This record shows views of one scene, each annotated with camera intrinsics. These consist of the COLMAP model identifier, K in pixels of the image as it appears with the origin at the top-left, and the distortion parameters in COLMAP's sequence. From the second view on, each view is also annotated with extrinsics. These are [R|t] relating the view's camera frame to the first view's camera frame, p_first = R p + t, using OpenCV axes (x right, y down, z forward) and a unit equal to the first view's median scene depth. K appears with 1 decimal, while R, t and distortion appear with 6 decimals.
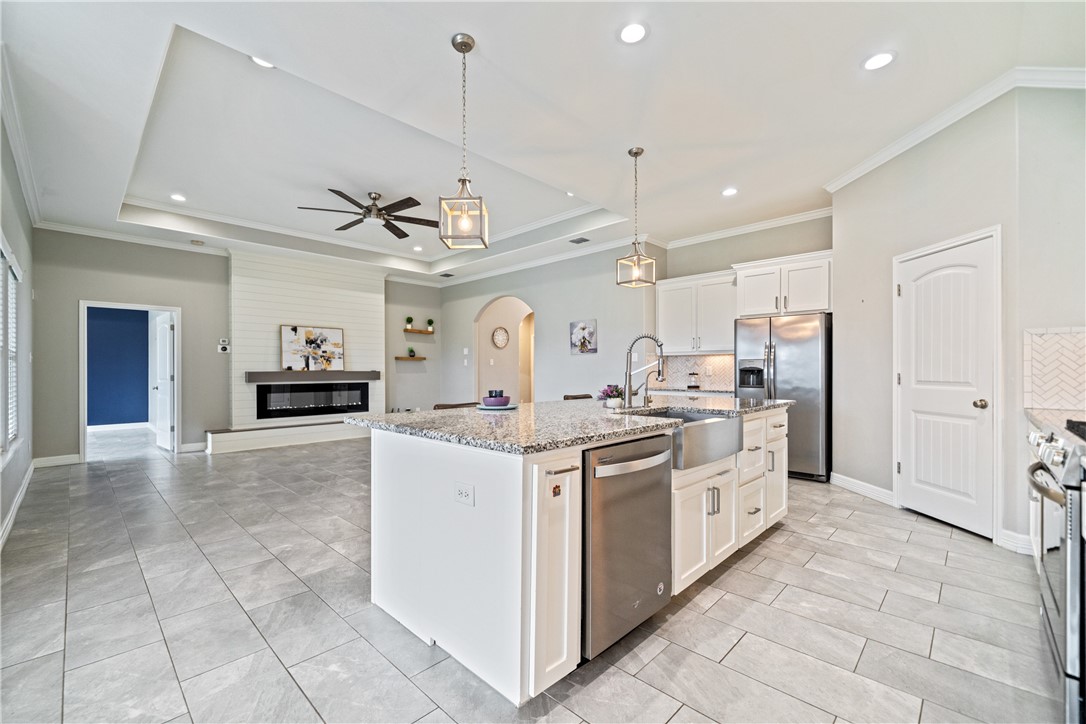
lens RADIAL K [[454.3, 0, 538.7], [0, 454.3, 370.2], [0, 0, 1]] dist [0.000173, -0.000062]
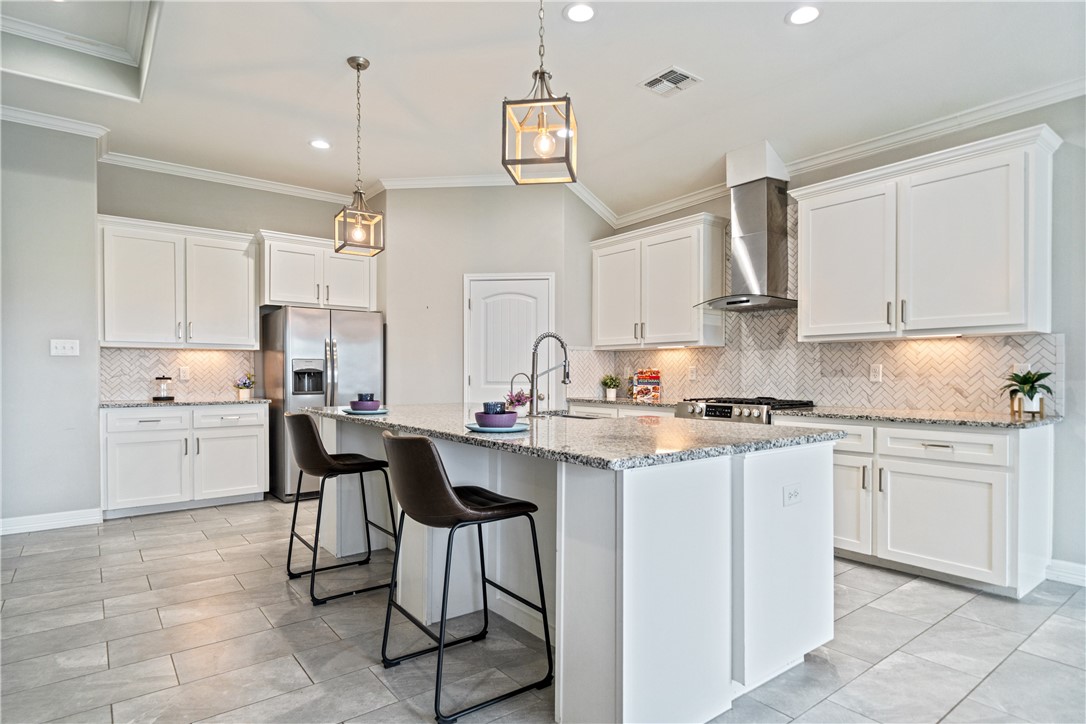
lens RADIAL K [[592.5, 0, 544.0], [0, 592.5, 378.8], [0, 0, 1]] dist [-0.000198, 0.001387]
pose [[0.138013, -0.007730, 0.990400, -0.369594], [-0.001582, 0.999967, 0.008026, 0.001388], [-0.990429, -0.002675, 0.137996, 0.327866]]
